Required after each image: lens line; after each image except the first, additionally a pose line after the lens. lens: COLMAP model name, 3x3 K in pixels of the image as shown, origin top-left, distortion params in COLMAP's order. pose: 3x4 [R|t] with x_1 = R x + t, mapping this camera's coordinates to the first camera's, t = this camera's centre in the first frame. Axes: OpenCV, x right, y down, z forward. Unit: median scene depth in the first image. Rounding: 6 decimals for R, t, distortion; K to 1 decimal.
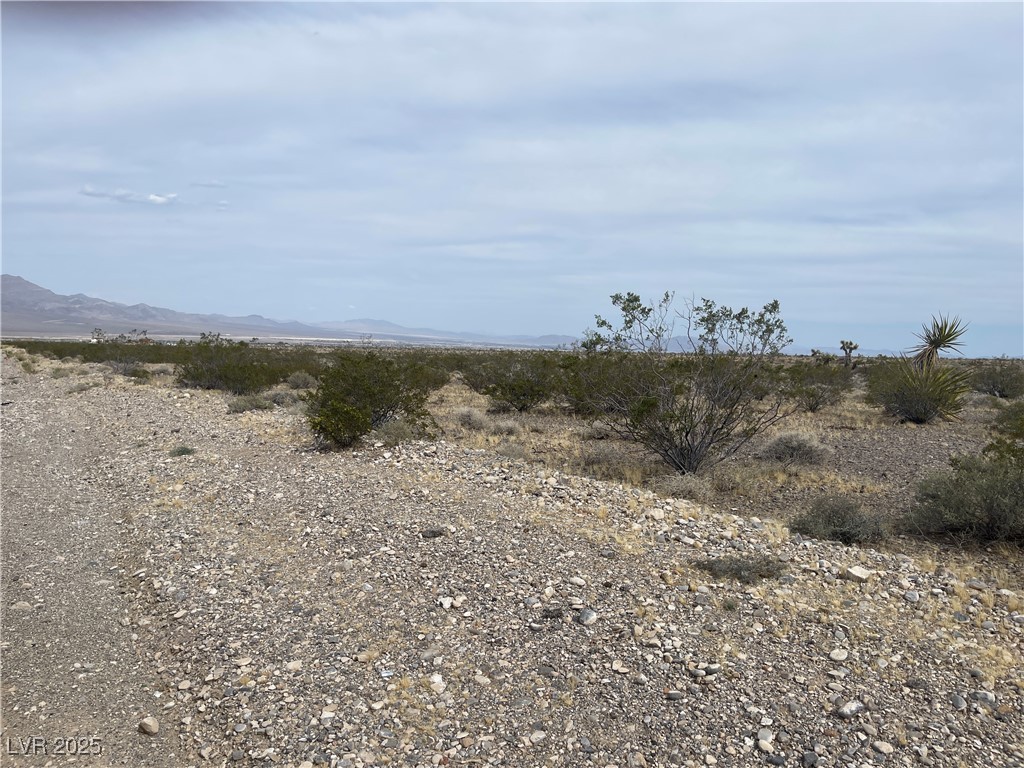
lens RADIAL K [[763.1, 0, 526.2], [0, 763.1, 383.3], [0, 0, 1]] dist [0.055387, -0.085332]
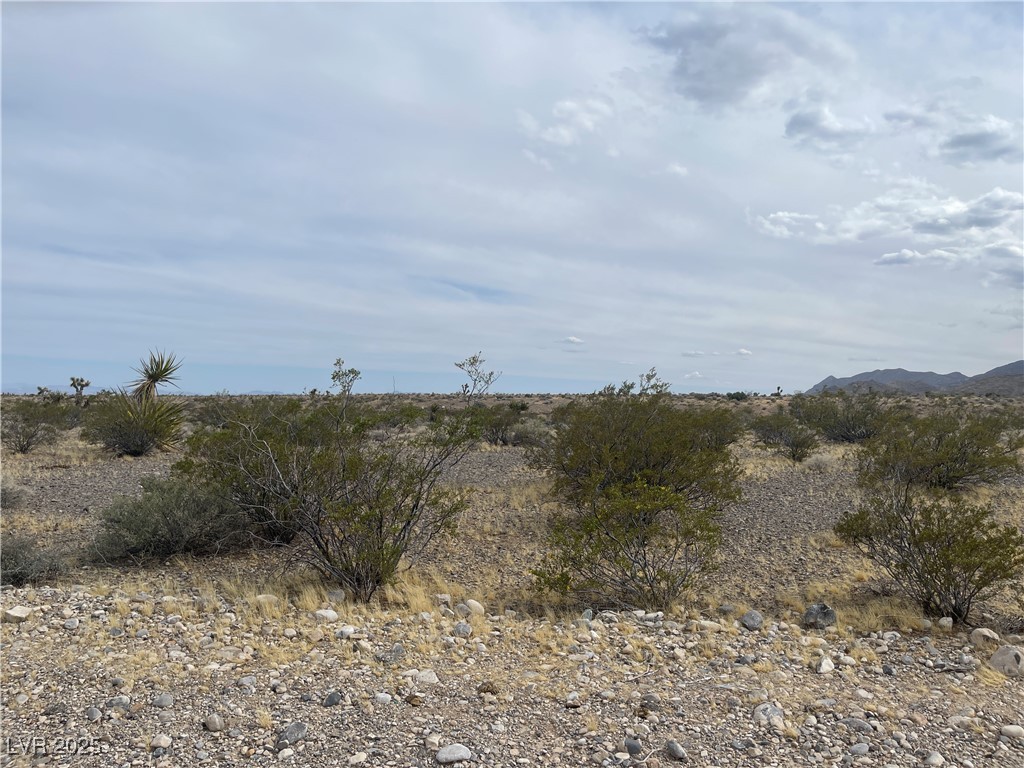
lens RADIAL K [[763.1, 0, 510.1], [0, 763.1, 377.2], [0, 0, 1]] dist [0.055387, -0.085332]
pose [[0.632843, 0.002035, 0.774277, 0.086202], [0.044571, 0.998243, -0.039053, 0.023473], [-0.772996, 0.059225, 0.631640, -0.067152]]
